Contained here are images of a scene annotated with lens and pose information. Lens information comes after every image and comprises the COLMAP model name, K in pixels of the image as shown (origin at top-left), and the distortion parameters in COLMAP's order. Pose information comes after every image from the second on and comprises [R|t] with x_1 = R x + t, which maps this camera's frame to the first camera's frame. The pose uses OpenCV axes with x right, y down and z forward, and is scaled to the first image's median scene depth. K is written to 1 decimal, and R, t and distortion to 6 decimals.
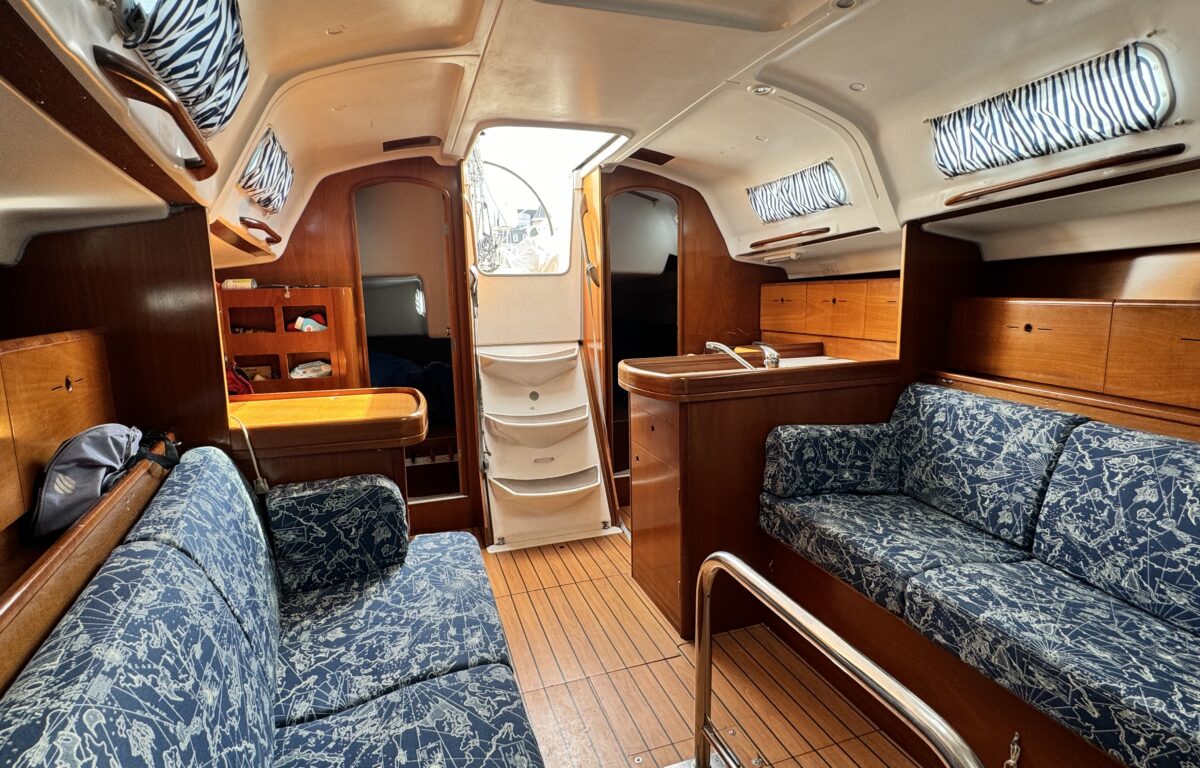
lens RADIAL K [[580.6, 0, 600.0], [0, 580.6, 384.0], [0, 0, 1]] dist [0.001544, 0.000037]
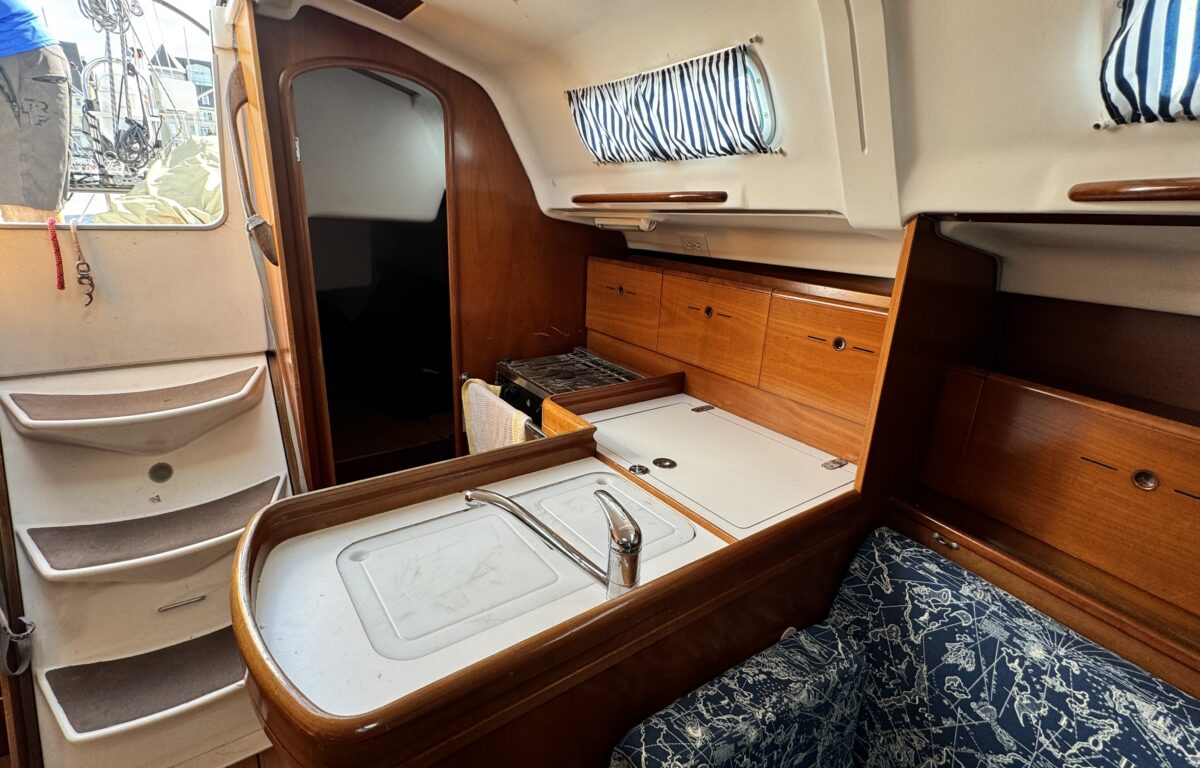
lens RADIAL K [[564.8, 0, 600.0], [0, 564.8, 384.0], [0, 0, 1]] dist [-0.004907, -0.000316]
pose [[0.952878, -0.030061, 0.301862, 0.129494], [-0.018081, 0.987681, 0.155434, -0.168827], [-0.302816, -0.153567, 0.940595, 0.513823]]
